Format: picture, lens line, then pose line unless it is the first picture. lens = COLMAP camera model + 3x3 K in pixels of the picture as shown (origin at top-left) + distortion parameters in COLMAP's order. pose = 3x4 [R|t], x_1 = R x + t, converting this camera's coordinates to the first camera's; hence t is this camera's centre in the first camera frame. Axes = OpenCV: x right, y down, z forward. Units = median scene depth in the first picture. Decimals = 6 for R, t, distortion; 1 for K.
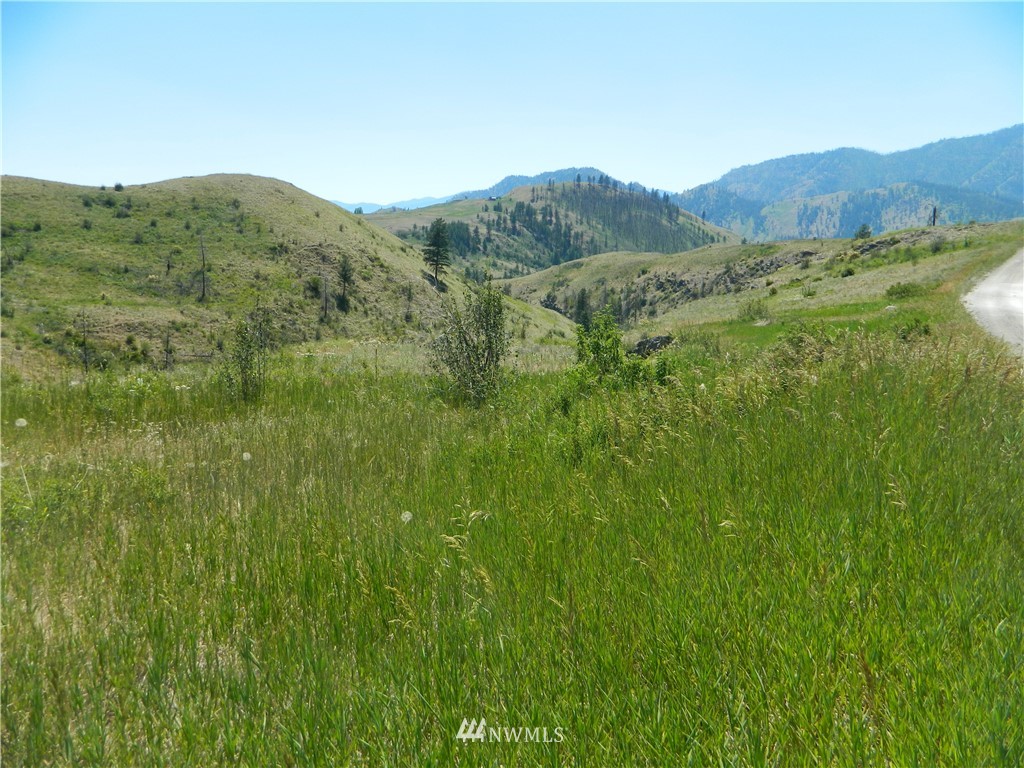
lens RADIAL K [[736.3, 0, 510.9], [0, 736.3, 383.8], [0, 0, 1]] dist [-0.009524, -0.005570]
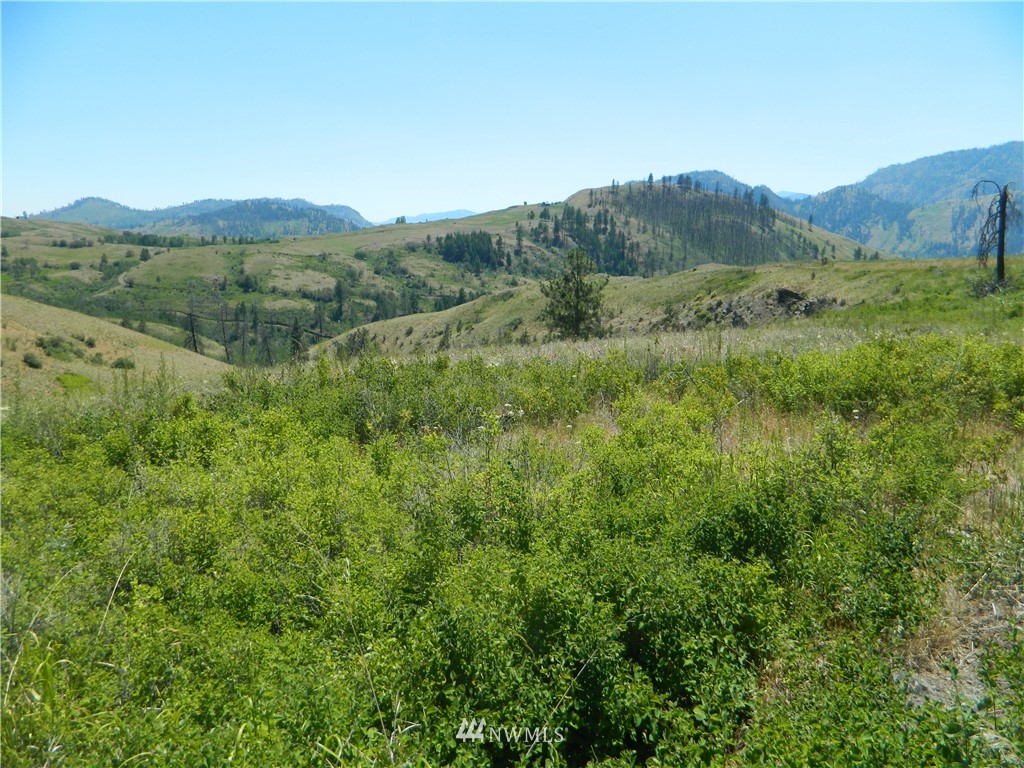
lens RADIAL K [[736.3, 0, 514.9], [0, 736.3, 386.0], [0, 0, 1]] dist [-0.009524, -0.005570]
pose [[0.984573, 0.025114, -0.173163, 0.088740], [-0.026507, 0.999632, -0.005733, -0.030585], [0.172955, 0.010234, 0.984876, 0.137465]]
